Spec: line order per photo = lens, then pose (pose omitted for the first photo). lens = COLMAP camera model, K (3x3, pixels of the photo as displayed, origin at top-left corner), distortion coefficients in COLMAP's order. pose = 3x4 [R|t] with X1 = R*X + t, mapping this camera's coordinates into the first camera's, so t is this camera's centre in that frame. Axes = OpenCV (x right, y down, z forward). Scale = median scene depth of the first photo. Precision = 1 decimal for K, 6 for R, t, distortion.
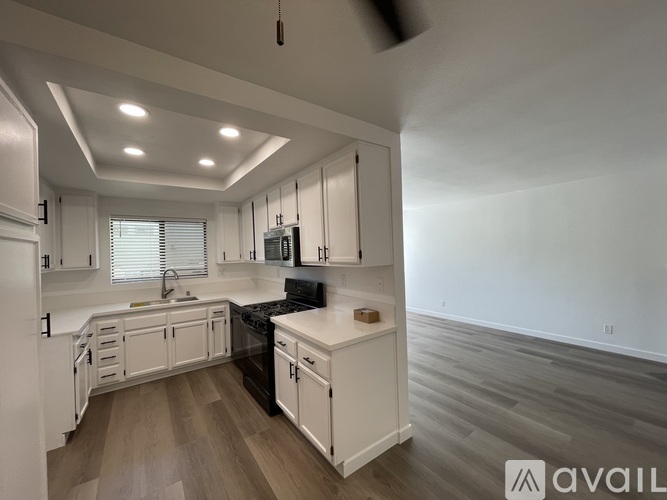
lens RADIAL K [[268.7, 0, 333.5], [0, 268.7, 250.0], [0, 0, 1]] dist [0.000472, -0.000214]
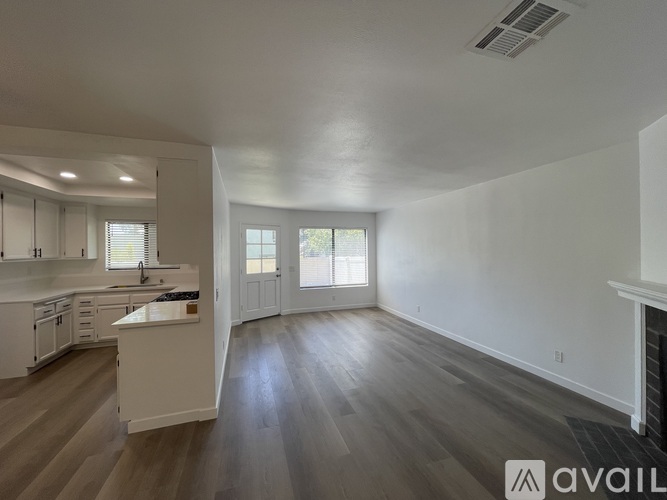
lens RADIAL K [[268.7, 0, 333.5], [0, 268.7, 250.0], [0, 0, 1]] dist [0.000472, -0.000214]
pose [[0.953587, 0.021569, -0.300345, 0.724155], [-0.018543, 0.999745, 0.012922, -0.017354], [0.300547, -0.006753, 0.953743, 0.060211]]
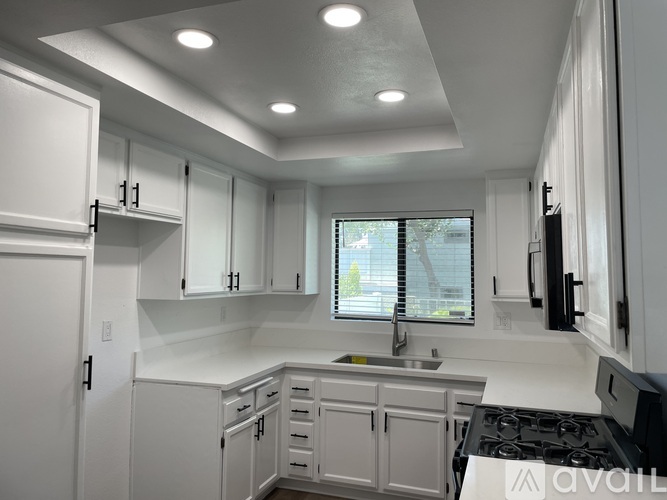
lens RADIAL K [[502.3, 0, 336.0], [0, 502.3, 239.7], [0, 0, 1]] dist [0.031528, -0.002043]
pose [[0.576099, -0.022352, -0.817074, 0.189311], [-0.024704, 0.998693, -0.044738, -0.013382], [0.817007, 0.045958, 0.574794, 0.327515]]
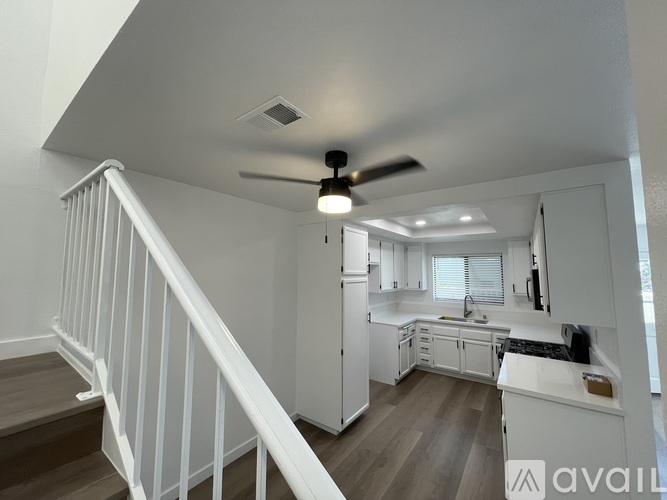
lens RADIAL K [[268.7, 0, 333.5], [0, 268.7, 250.0], [0, 0, 1]] dist [0.000472, -0.000214]
pose [[0.320689, -0.045510, -0.946091, 0.465729], [-0.011661, 0.998580, -0.051988, -0.079325], [0.947113, 0.027705, 0.319703, -0.023472]]
